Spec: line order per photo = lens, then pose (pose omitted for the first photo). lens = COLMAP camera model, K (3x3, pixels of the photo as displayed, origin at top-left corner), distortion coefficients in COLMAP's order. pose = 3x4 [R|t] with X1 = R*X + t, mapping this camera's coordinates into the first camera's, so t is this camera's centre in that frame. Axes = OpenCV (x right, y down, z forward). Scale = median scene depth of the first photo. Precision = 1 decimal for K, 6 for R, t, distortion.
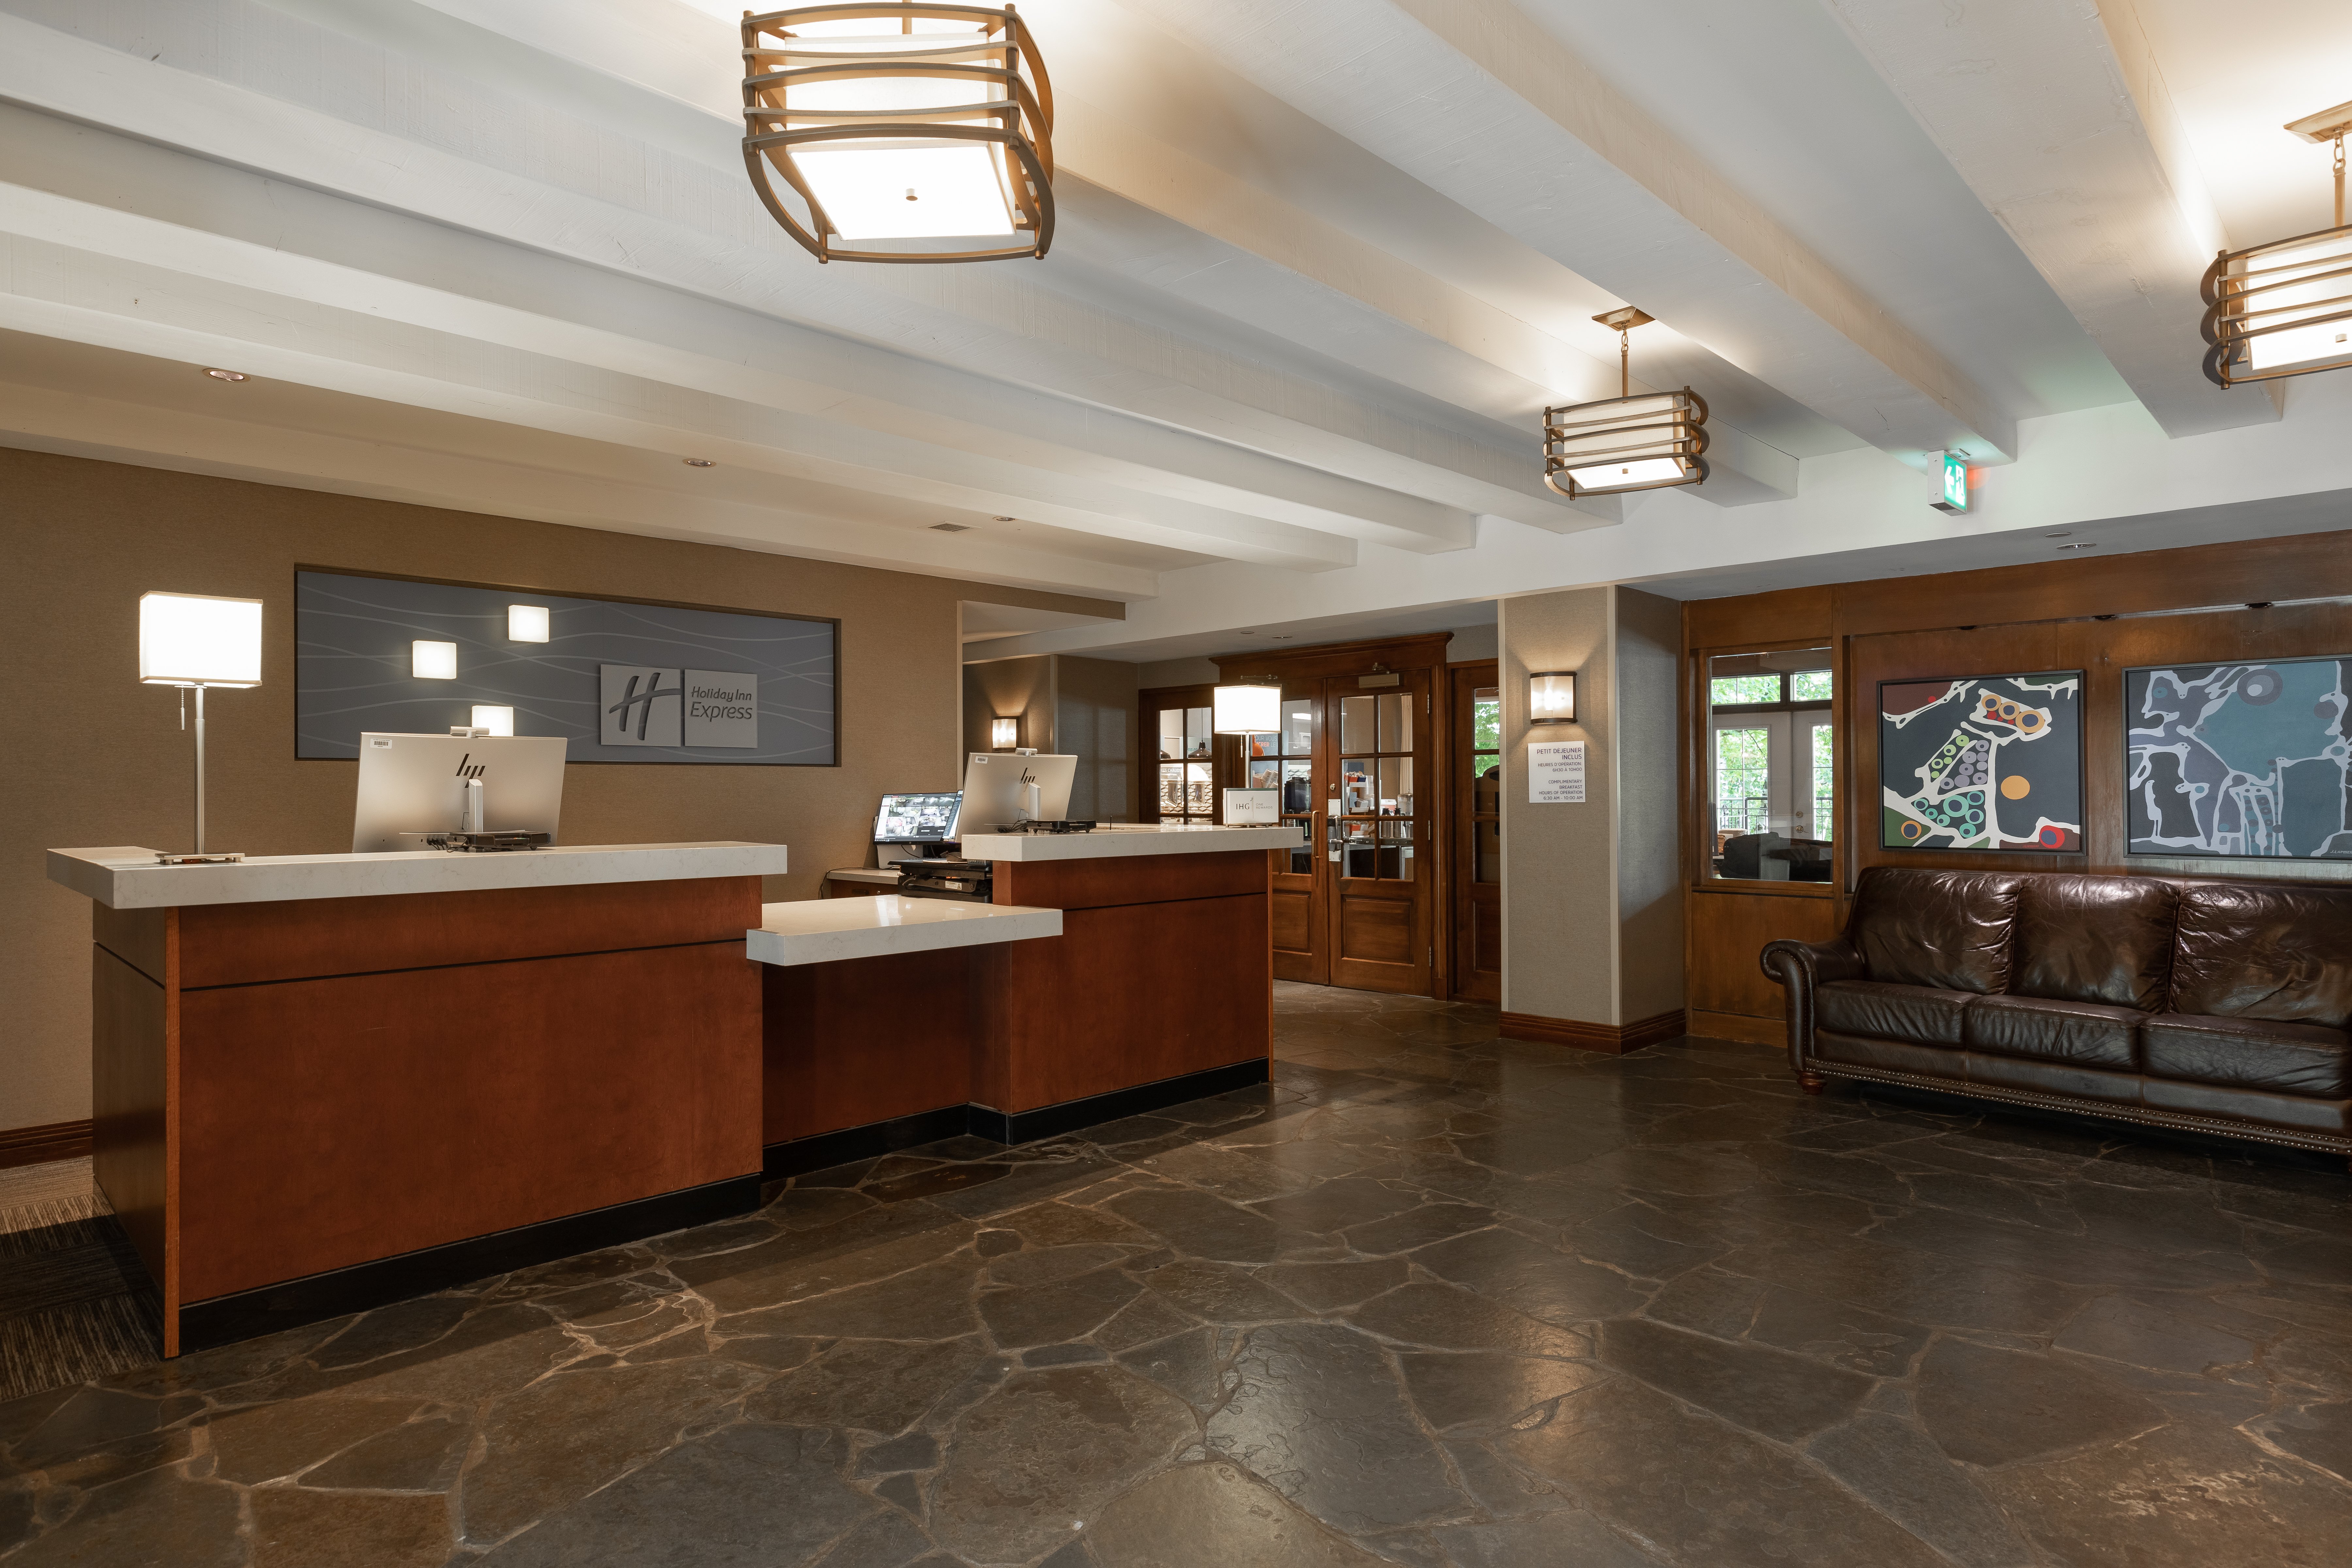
lens RADIAL K [[1305.4, 0, 1174.4], [0, 1305.4, 783.1], [0, 0, 1]] dist [-0.000318, 0.000065]
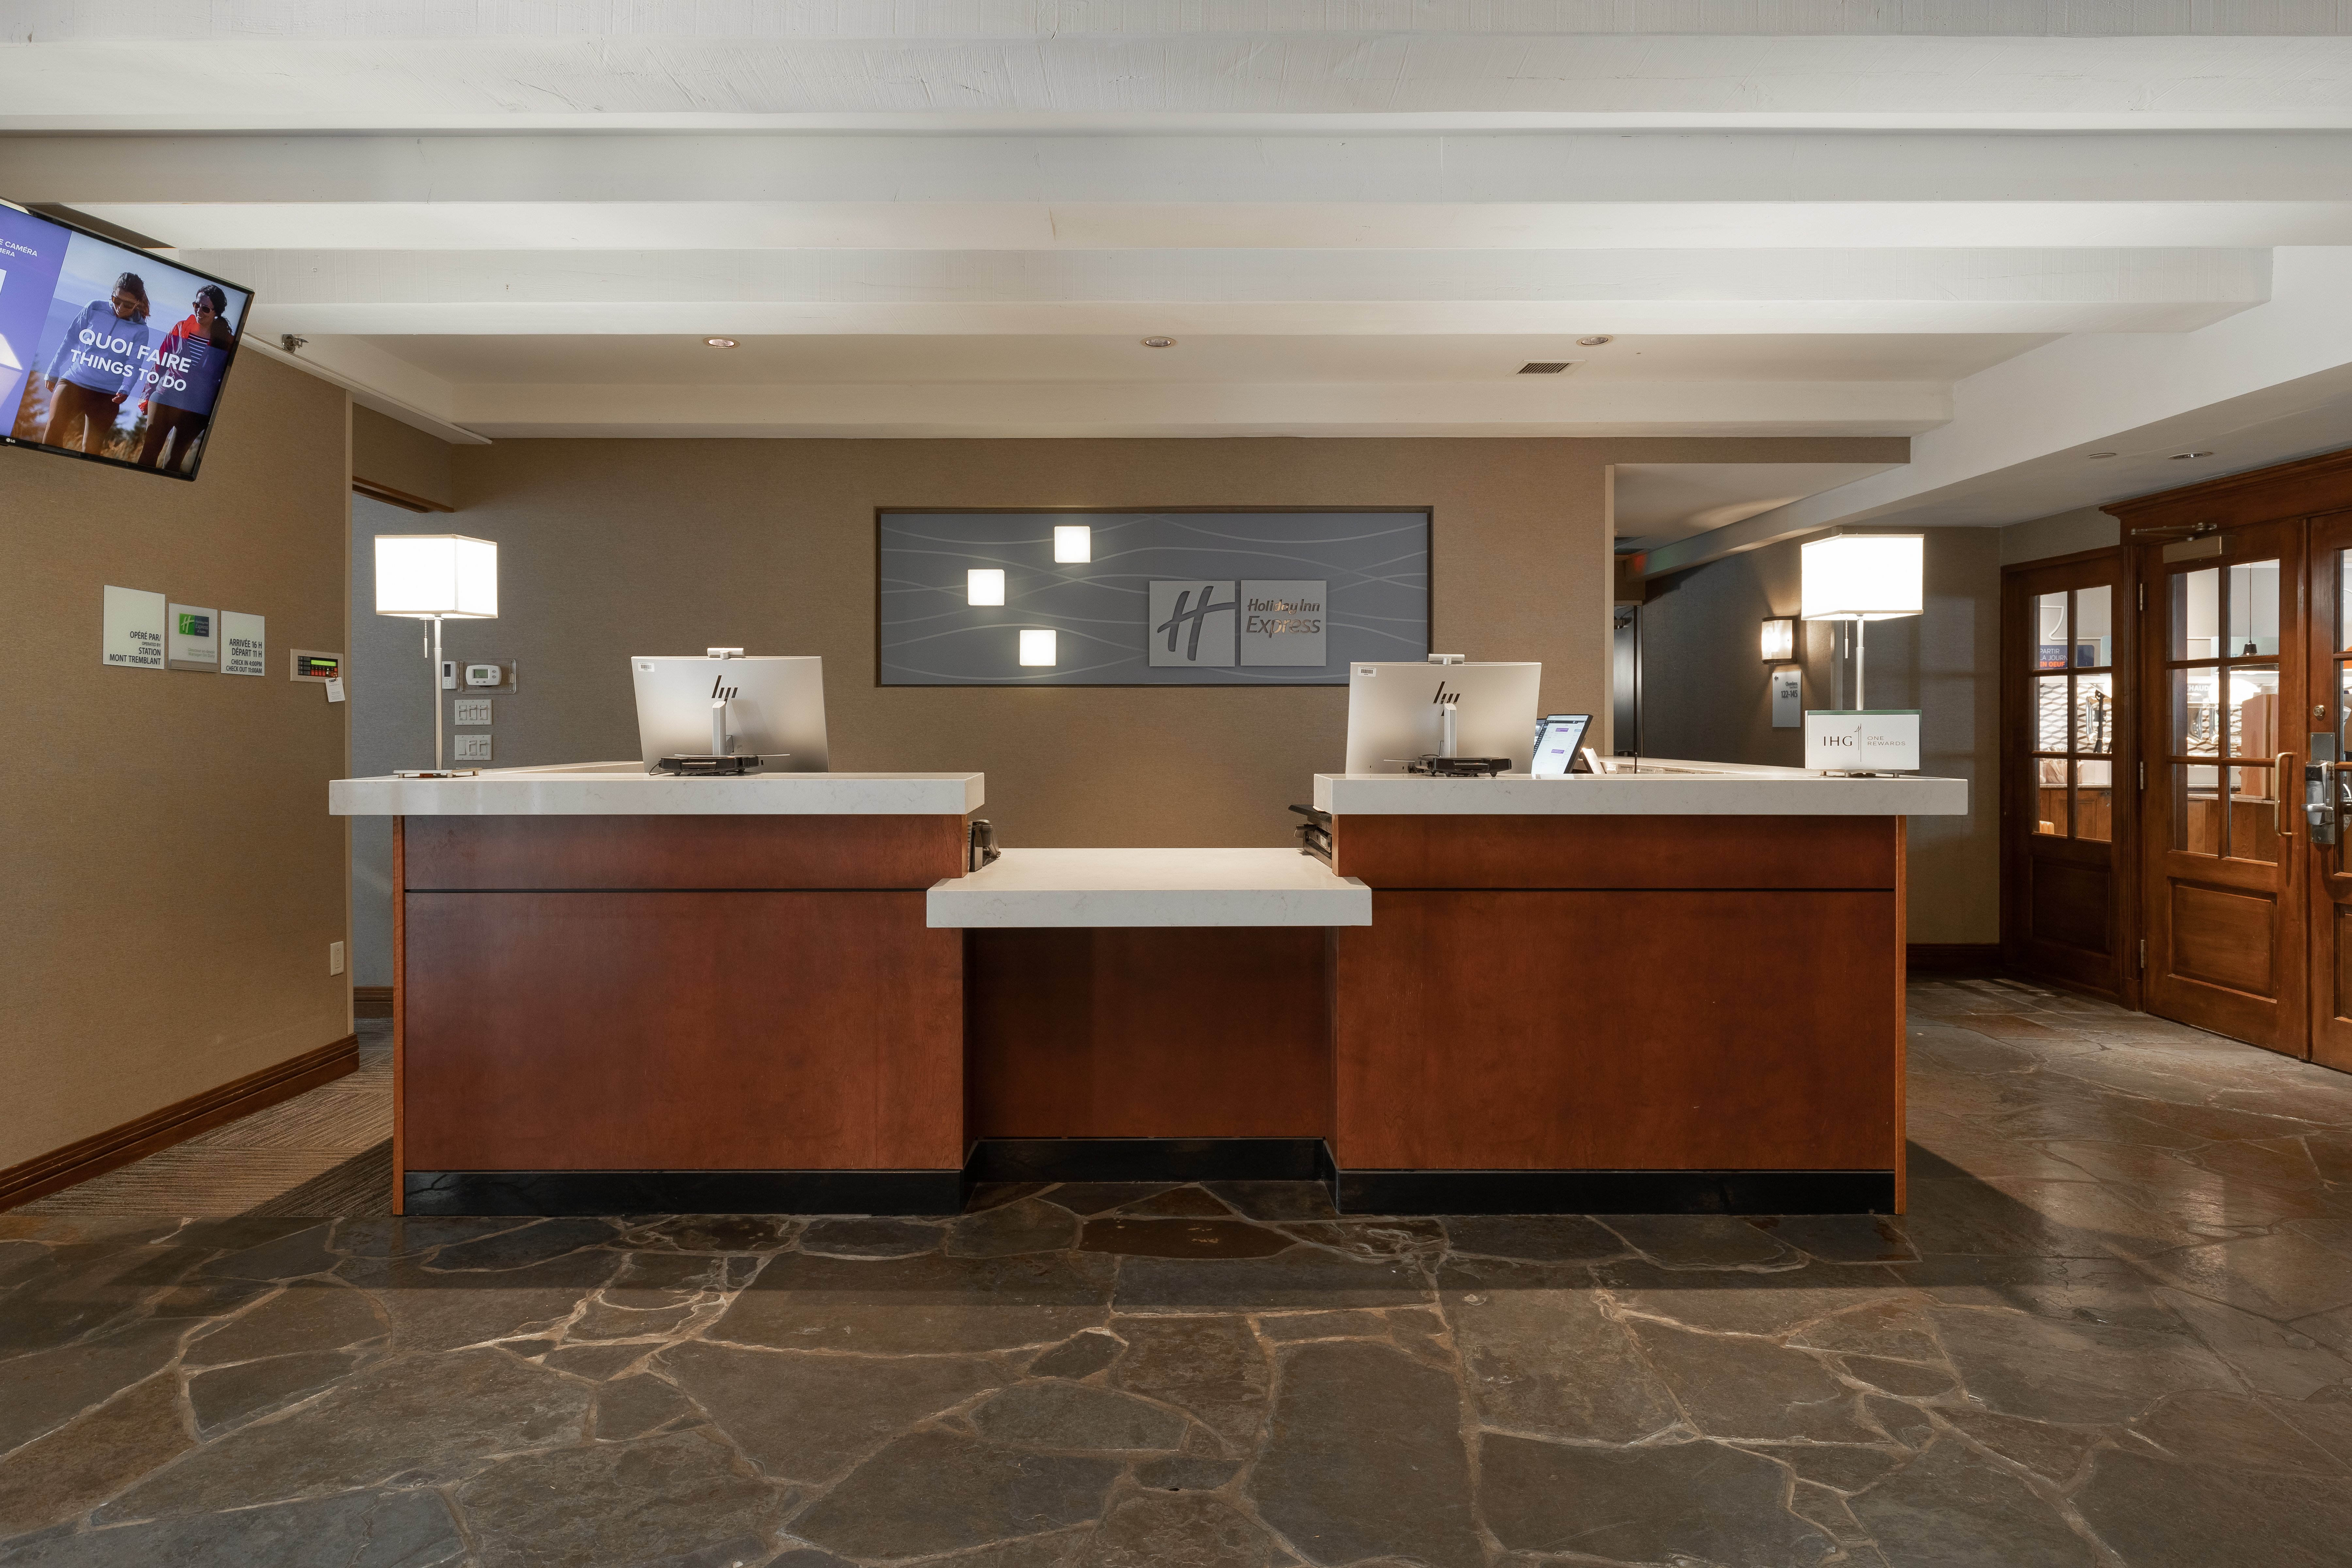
lens RADIAL K [[1330.6, 0, 1158.6], [0, 1330.6, 728.5], [0, 0, 1]] dist [-0.000902, 0.000132]
pose [[0.697838, 0.007129, -0.716221, 0.377734], [0.002171, 0.999925, 0.012068, 0.005756], [0.716253, -0.009976, 0.697770, 0.499516]]
